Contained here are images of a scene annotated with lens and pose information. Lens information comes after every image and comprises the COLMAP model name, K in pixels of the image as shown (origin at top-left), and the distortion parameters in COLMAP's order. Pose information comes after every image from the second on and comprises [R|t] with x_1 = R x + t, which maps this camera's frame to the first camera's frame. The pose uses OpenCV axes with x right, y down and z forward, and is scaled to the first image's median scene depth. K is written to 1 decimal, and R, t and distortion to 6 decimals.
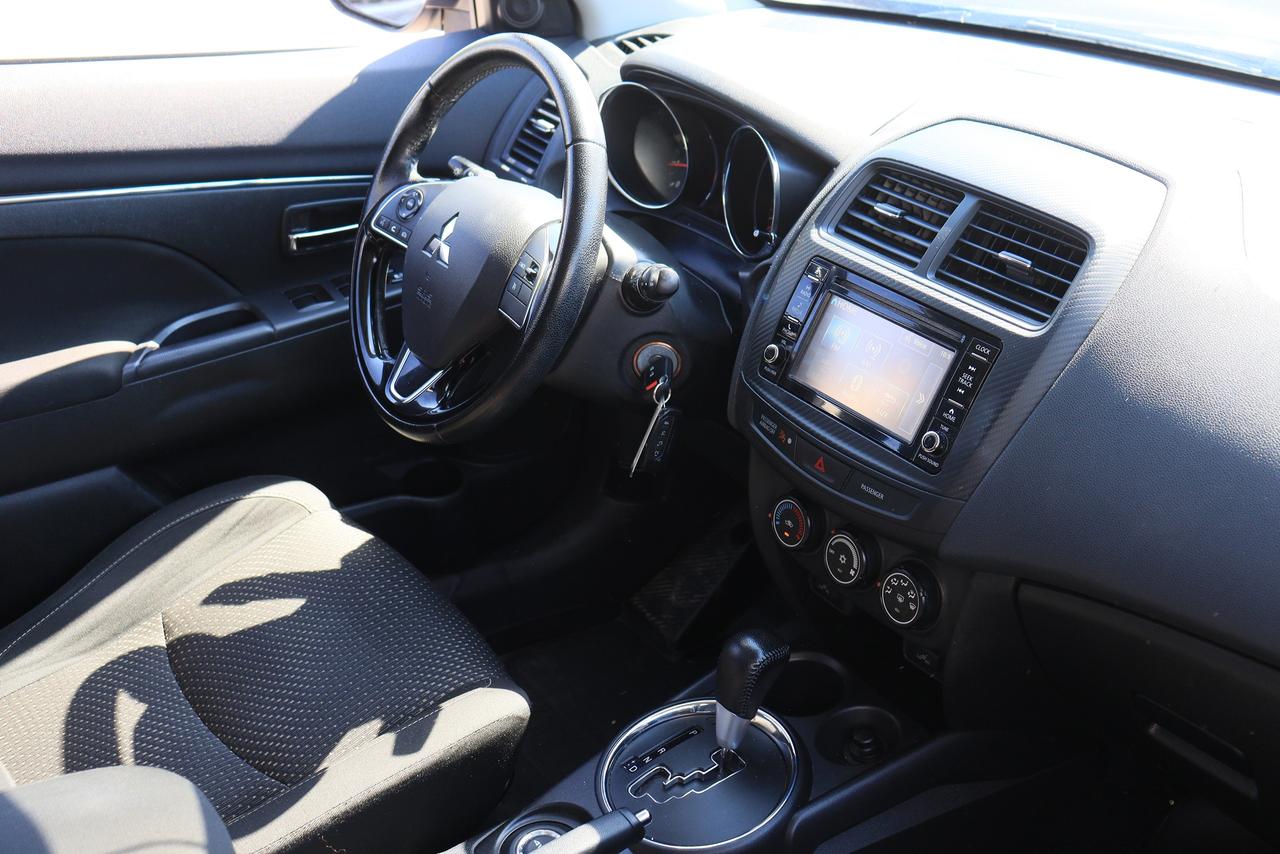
lens RADIAL K [[1435.4, 0, 640.0], [0, 1435.4, 427.0], [0, 0, 1]] dist [0.010834, 0.008471]
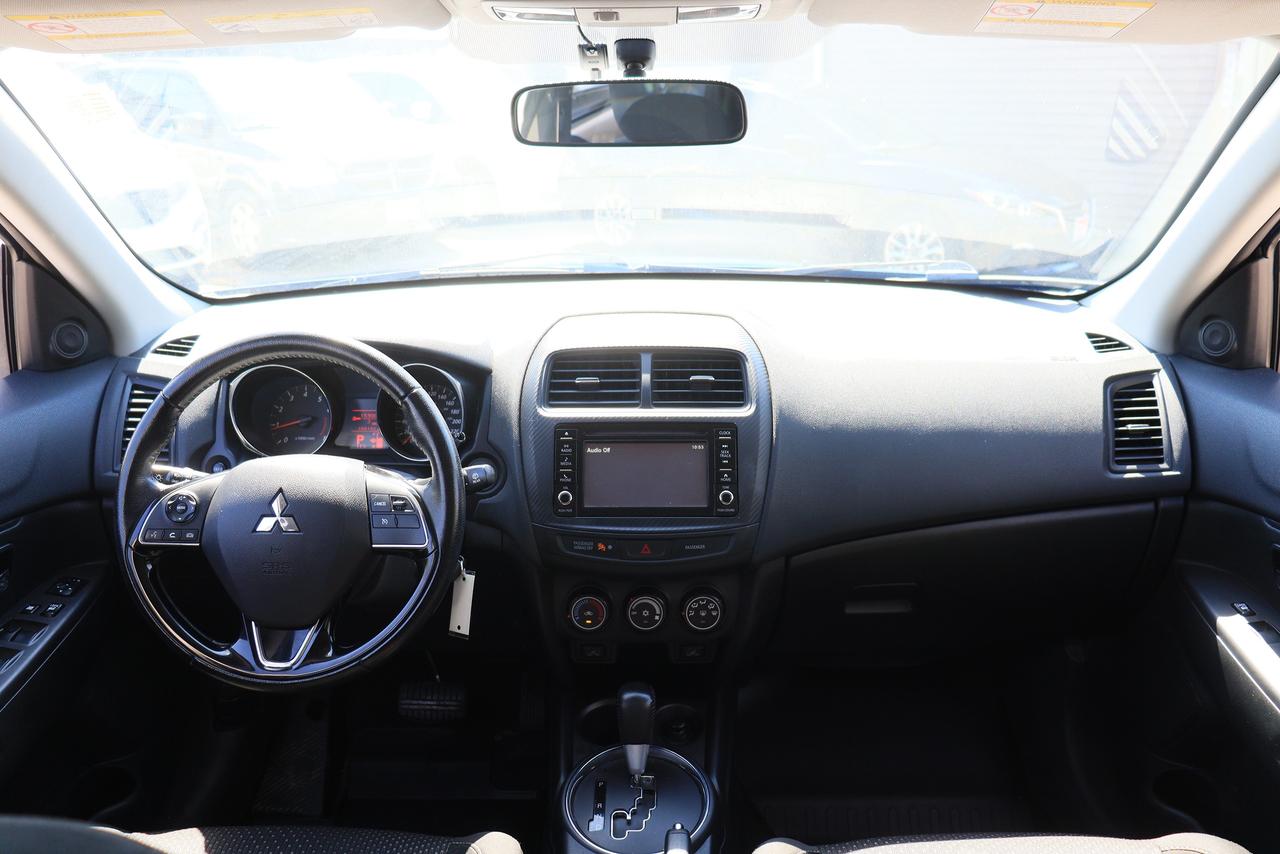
lens RADIAL K [[1064.3, 0, 640.0], [0, 1064.3, 427.0], [0, 0, 1]] dist [-0.182238, 0.176789]
pose [[0.574586, -0.275570, 0.770657, -0.655438], [0.388169, 0.920728, 0.039821, -0.130040], [-0.720539, 0.276264, 0.636005, 0.283693]]
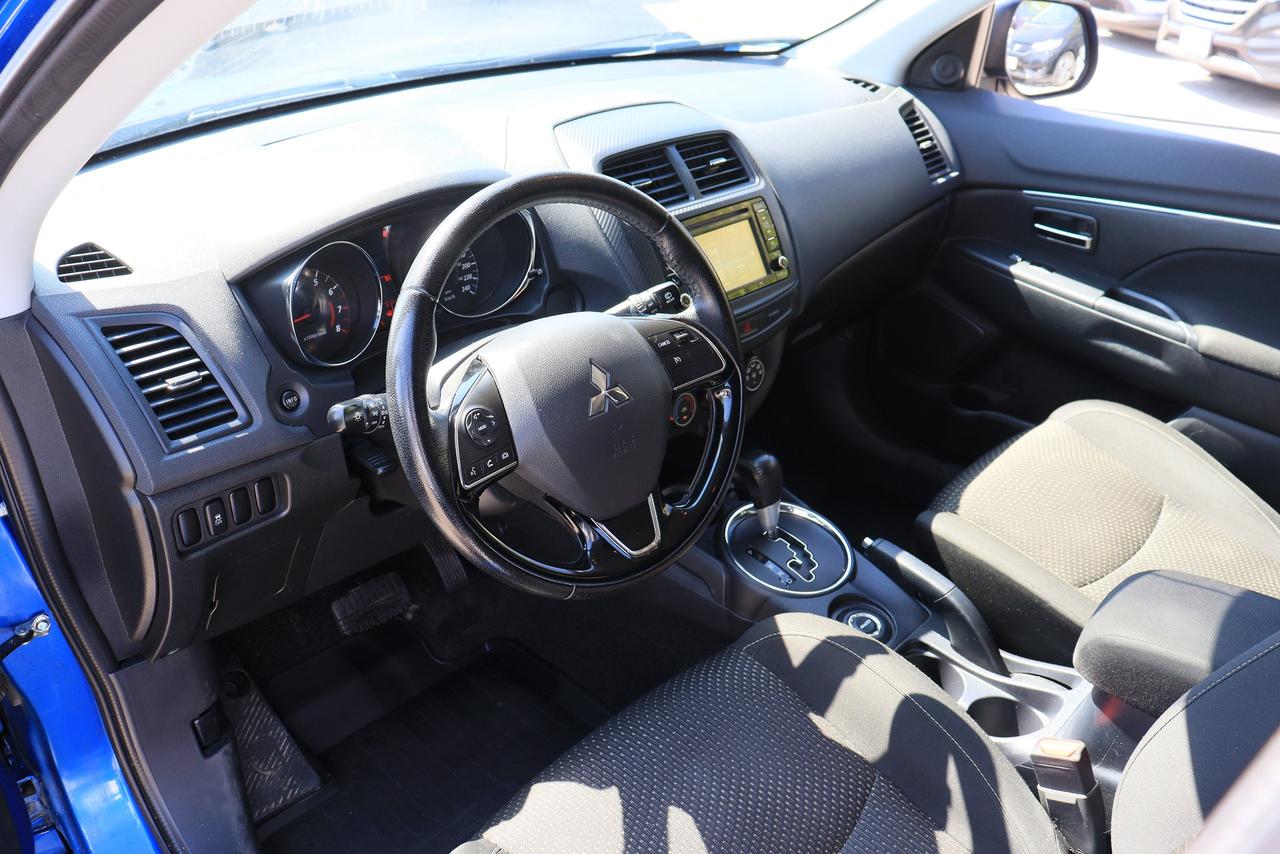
lens RADIAL K [[1041.1, 0, 662.4], [0, 1041.1, 428.5], [0, 0, 1]] dist [-0.121743, -0.004751]
pose [[-0.217641, -0.500605, 0.837870, -0.829234], [0.415650, 0.729178, 0.543631, -0.530015], [-0.883101, 0.466578, 0.049377, 1.054975]]
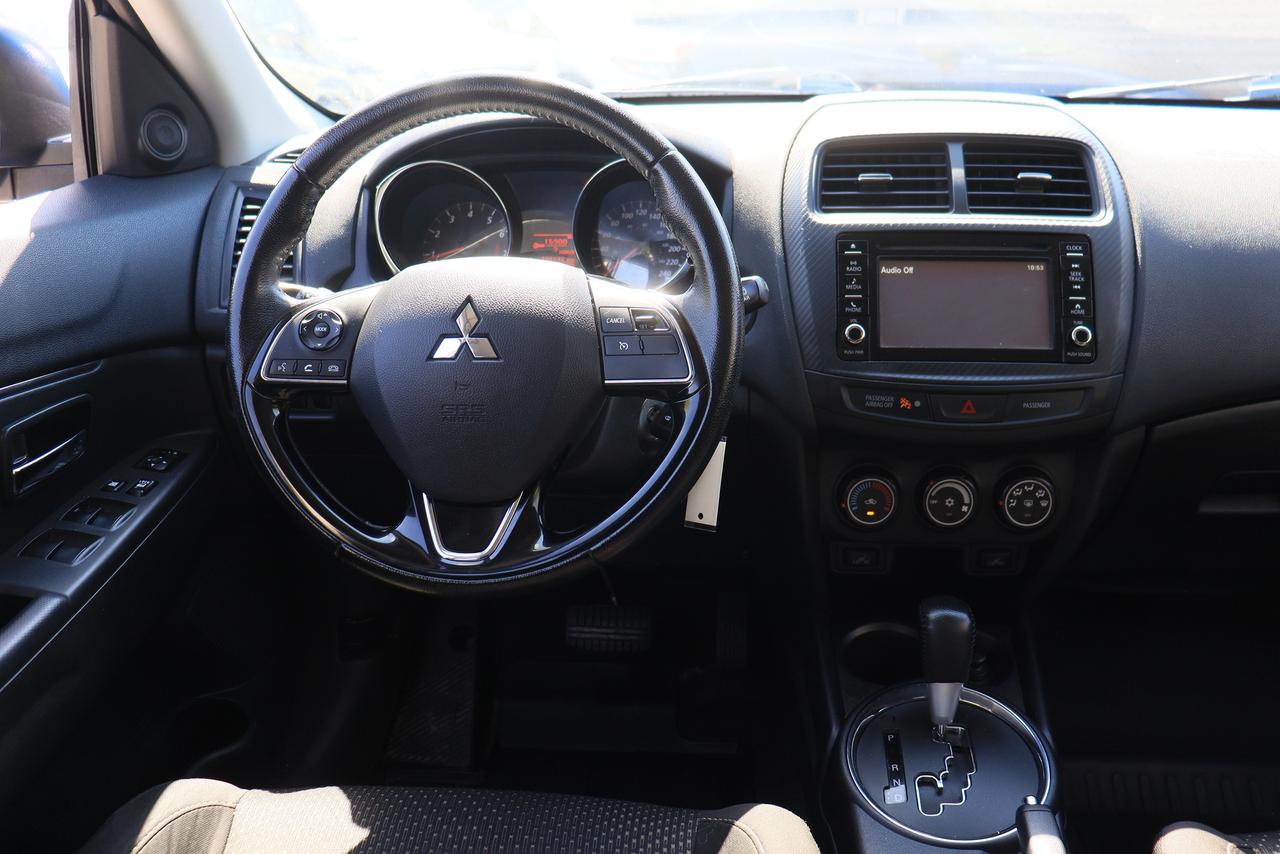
lens RADIAL K [[1077.2, 0, 640.0], [0, 1077.2, 427.0], [0, 0, 1]] dist [-0.169942, 0.150341]
pose [[0.637157, -0.306147, 0.707323, -0.553302], [0.382473, 0.922347, 0.054683, -0.090550], [-0.669138, 0.235690, 0.704772, 0.613497]]
